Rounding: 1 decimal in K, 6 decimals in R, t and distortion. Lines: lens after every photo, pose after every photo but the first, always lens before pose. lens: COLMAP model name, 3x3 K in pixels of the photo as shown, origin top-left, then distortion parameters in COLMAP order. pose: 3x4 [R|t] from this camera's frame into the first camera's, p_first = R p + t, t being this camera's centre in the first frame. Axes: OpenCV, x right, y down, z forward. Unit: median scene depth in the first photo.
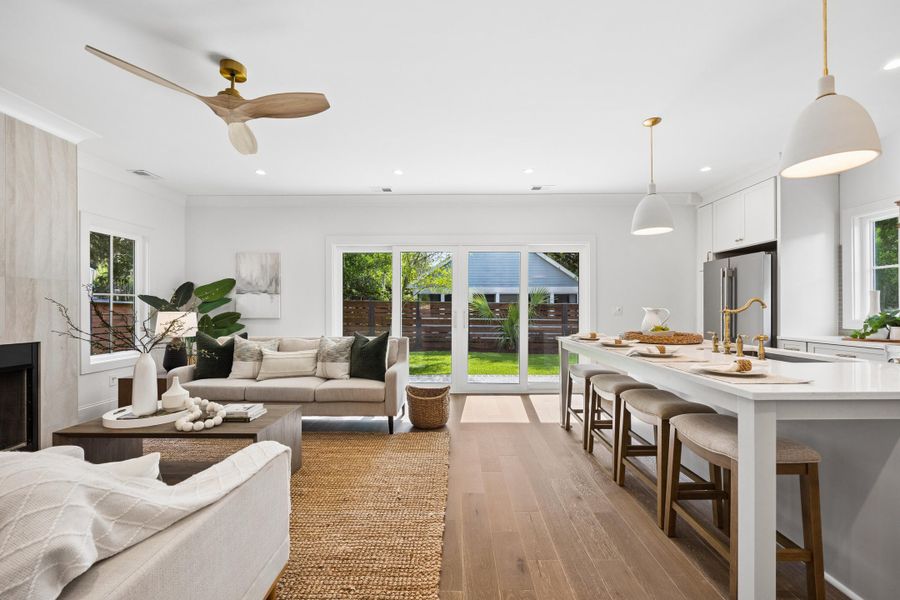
lens RADIAL K [[359.0, 0, 453.8], [0, 359.0, 308.8], [0, 0, 1]] dist [-0.003986, 0.000748]
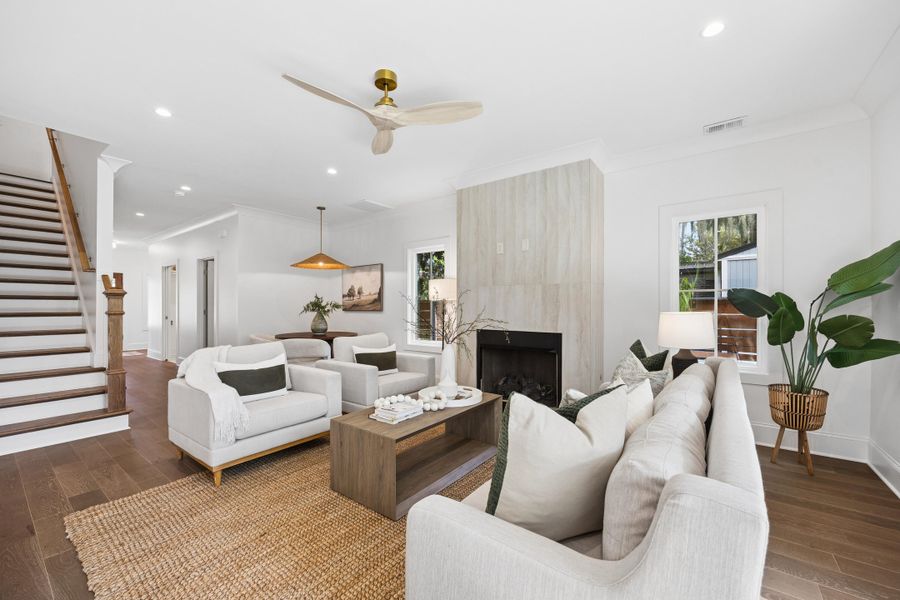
lens RADIAL K [[359.0, 0, 452.3], [0, 359.0, 304.6], [0, 0, 1]] dist [-0.003986, 0.000748]
pose [[-0.591610, -0.002787, -0.806220, 0.077626], [-0.001834, 0.999996, -0.002111, -0.004906], [0.806223, 0.000230, -0.591612, 1.185379]]
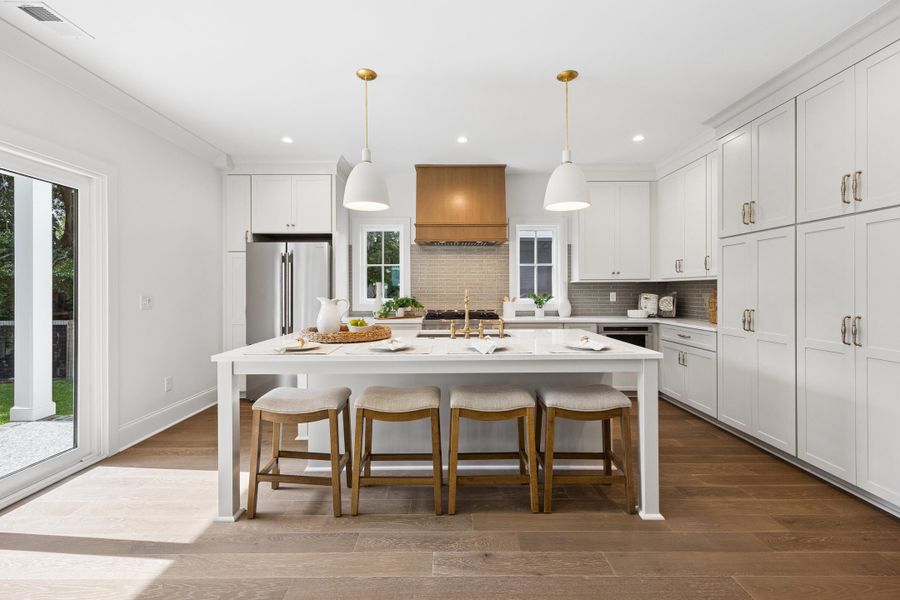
lens RADIAL K [[380.9, 0, 448.1], [0, 380.9, 291.6], [0, 0, 1]] dist [0.009647, -0.000680]
pose [[-0.010723, -0.002974, 0.999938, -0.291899], [0.005664, 0.999979, 0.003035, -0.016445], [-0.999926, 0.005696, -0.010706, 0.711449]]
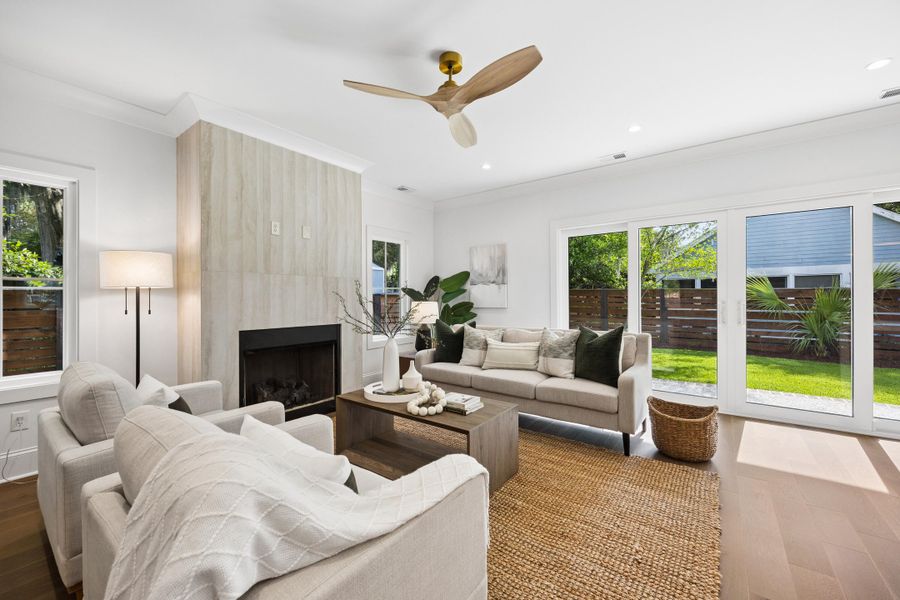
lens RADIAL K [[359.0, 0, 449.7], [0, 359.0, 296.3], [0, 0, 1]] dist [-0.003986, 0.000748]
pose [[0.805336, -0.008188, -0.592762, -0.016699], [0.005308, 0.999964, -0.006601, -0.000686], [0.592795, 0.002170, 0.805350, 0.124312]]
